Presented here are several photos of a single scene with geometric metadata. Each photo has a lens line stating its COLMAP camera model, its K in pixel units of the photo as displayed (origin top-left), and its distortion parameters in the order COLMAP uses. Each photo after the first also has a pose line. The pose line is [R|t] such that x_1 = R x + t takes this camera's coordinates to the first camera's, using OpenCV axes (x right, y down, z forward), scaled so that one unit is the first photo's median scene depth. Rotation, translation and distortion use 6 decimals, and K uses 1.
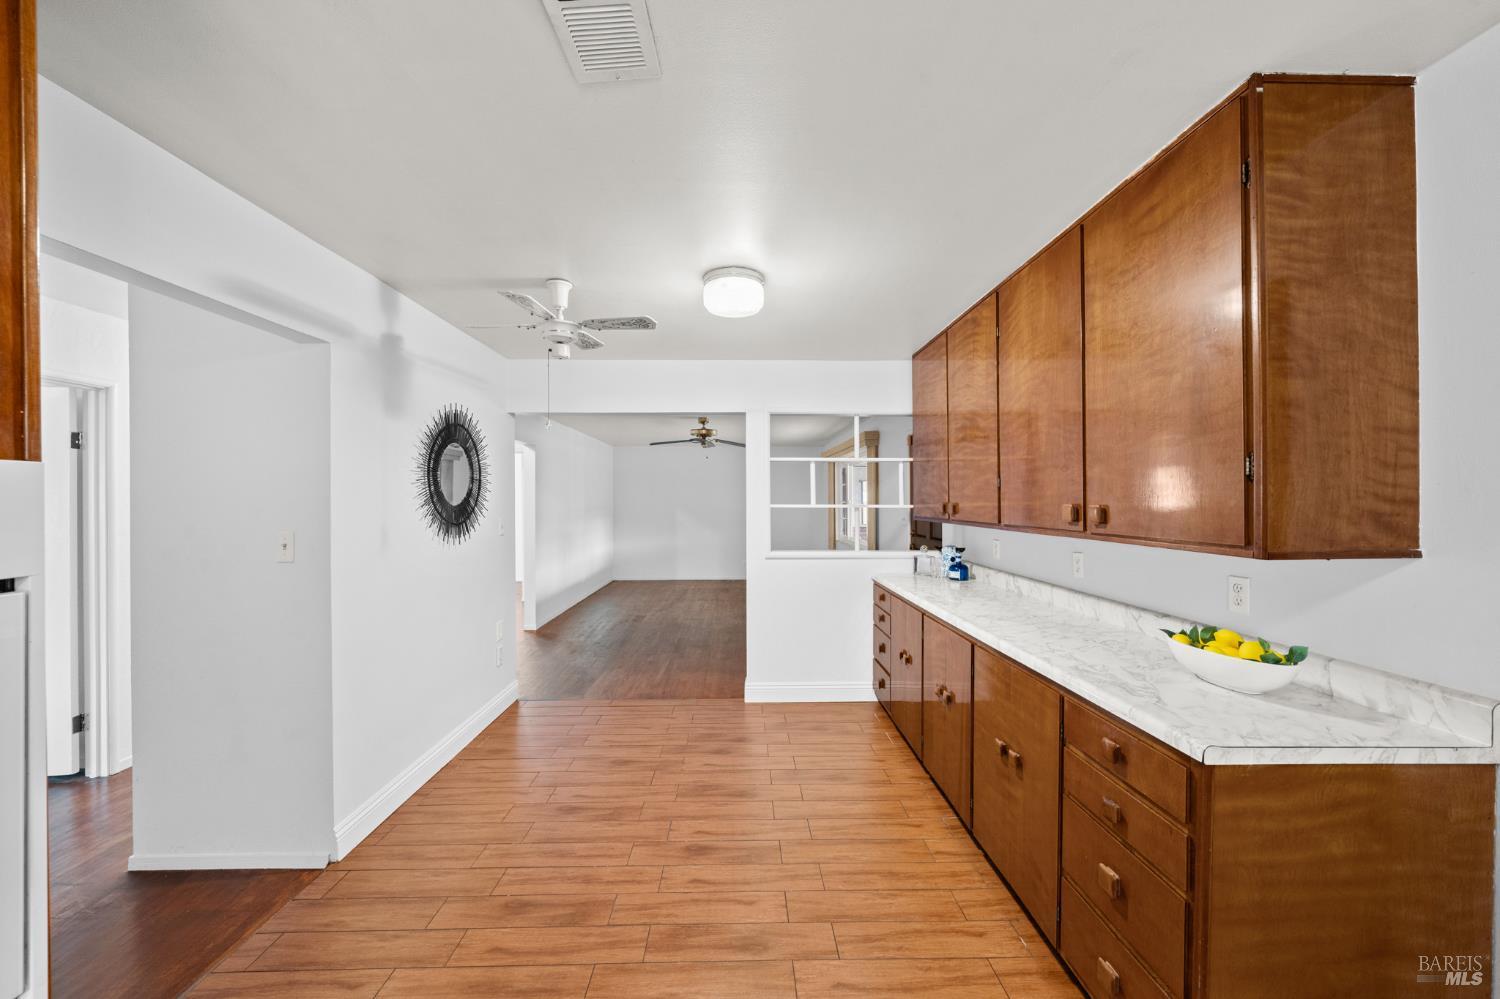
lens RADIAL K [[541.9, 0, 754.1], [0, 541.9, 500.3], [0, 0, 1]] dist [-0.005403, -0.000276]
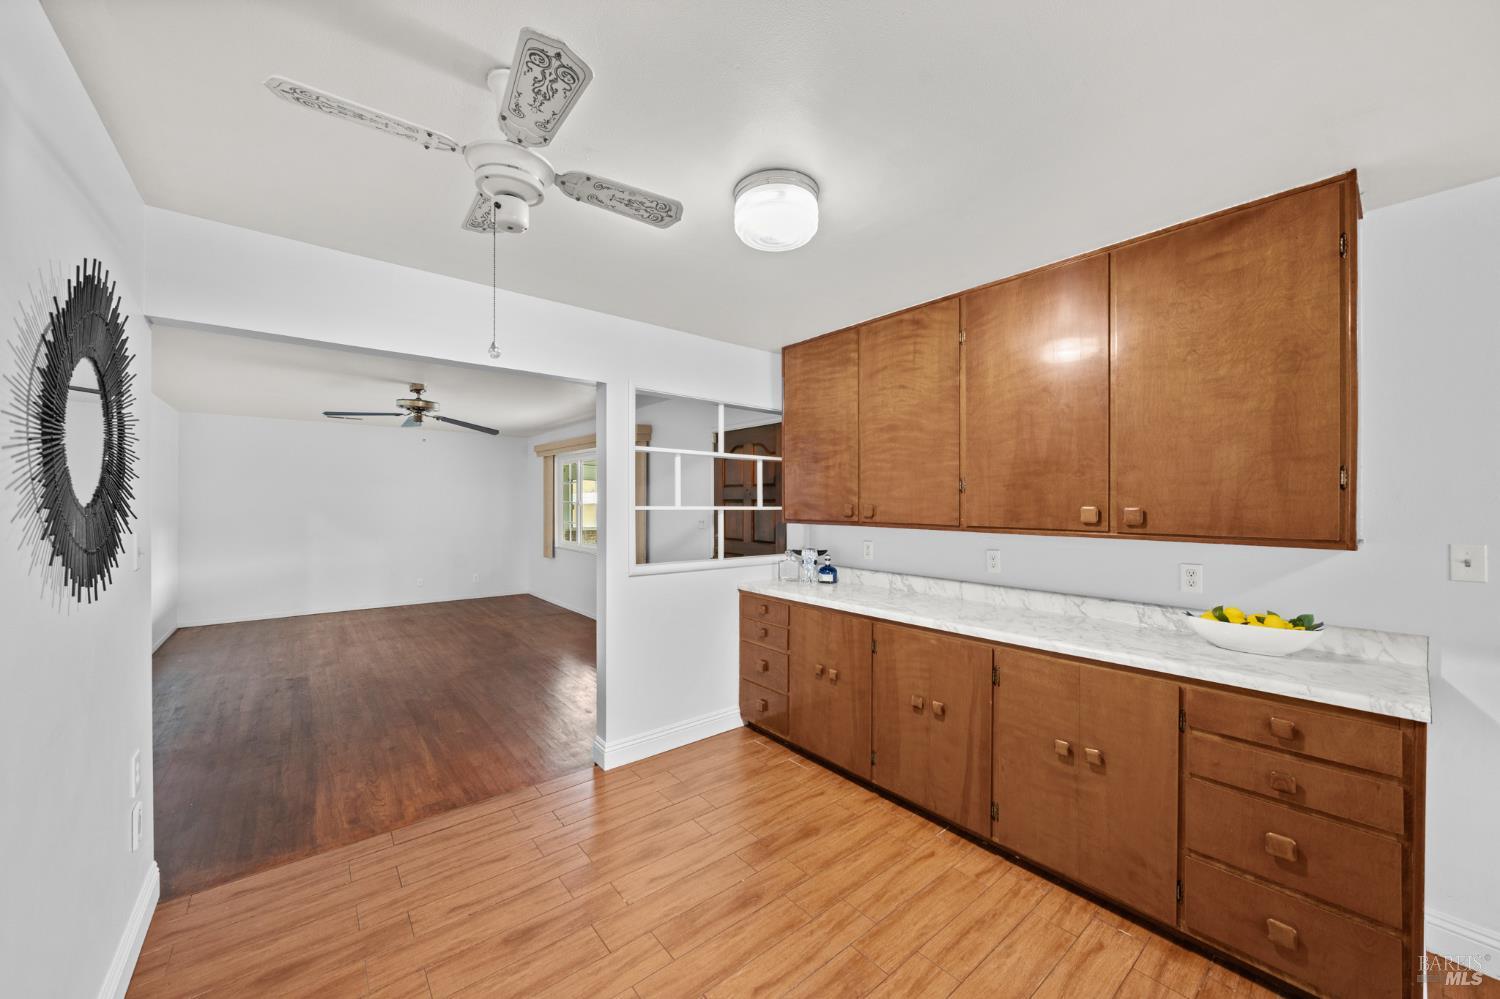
lens RADIAL K [[541.9, 0, 750.3], [0, 541.9, 501.3], [0, 0, 1]] dist [-0.005403, -0.000276]
pose [[0.789131, 0.007360, 0.614181, -0.440401], [-0.007133, 0.999971, -0.002818, 0.002503], [-0.614184, -0.002157, 0.789160, 0.395742]]
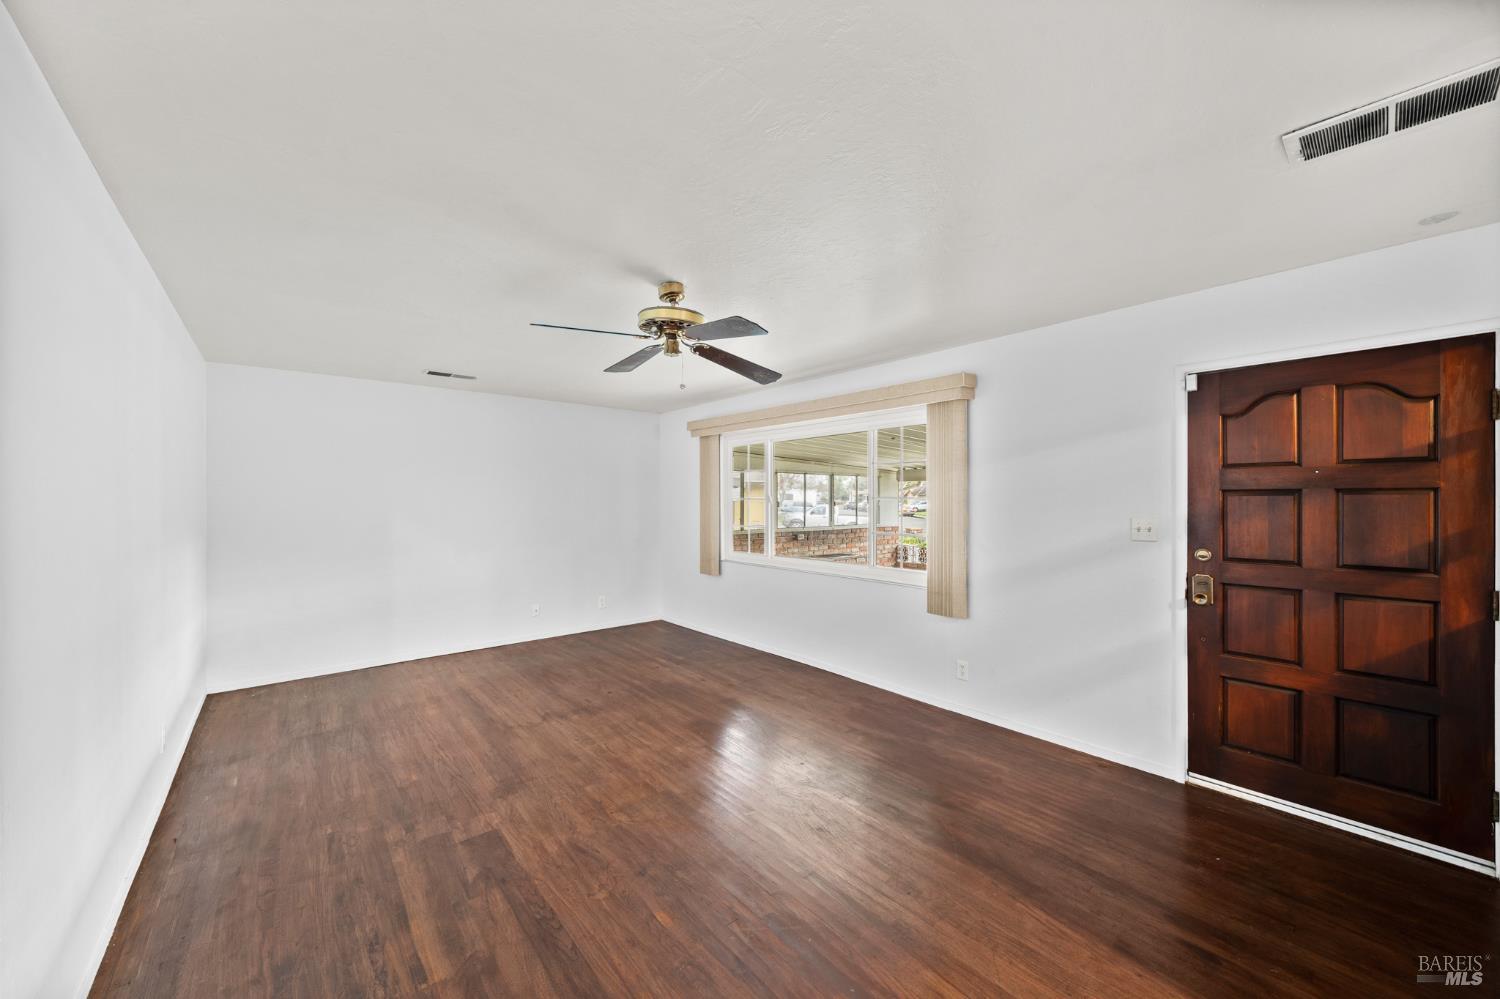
lens RADIAL K [[541.9, 0, 749.7], [0, 541.9, 498.9], [0, 0, 1]] dist [-0.005403, -0.000276]
pose [[0.778110, 0.005310, 0.628106, -0.711659], [-0.003888, 0.999986, -0.003637, 0.015747], [-0.628116, 0.000388, 0.778120, 1.564565]]
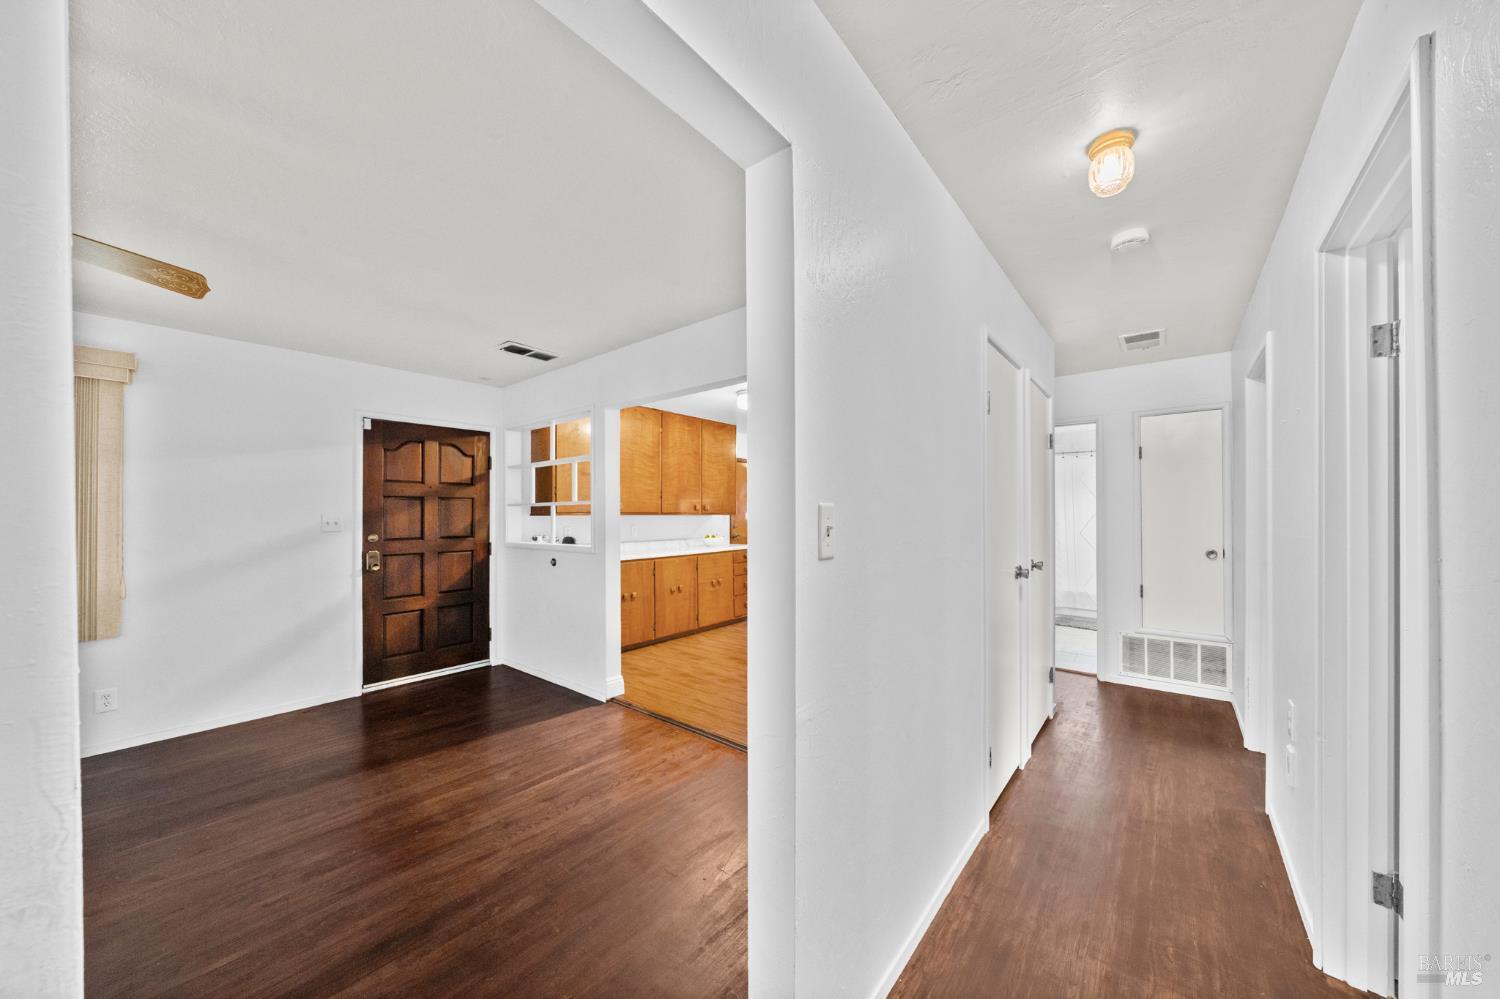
lens RADIAL K [[516.1, 0, 737.8], [0, 516.1, 510.3], [0, 0, 1]] dist [-0.002051, 0.000220]
pose [[-0.738311, 0.005017, 0.674442, -1.155577], [0.000390, 0.999975, -0.007011, 0.043386], [-0.674460, -0.004914, -0.738295, 2.175597]]
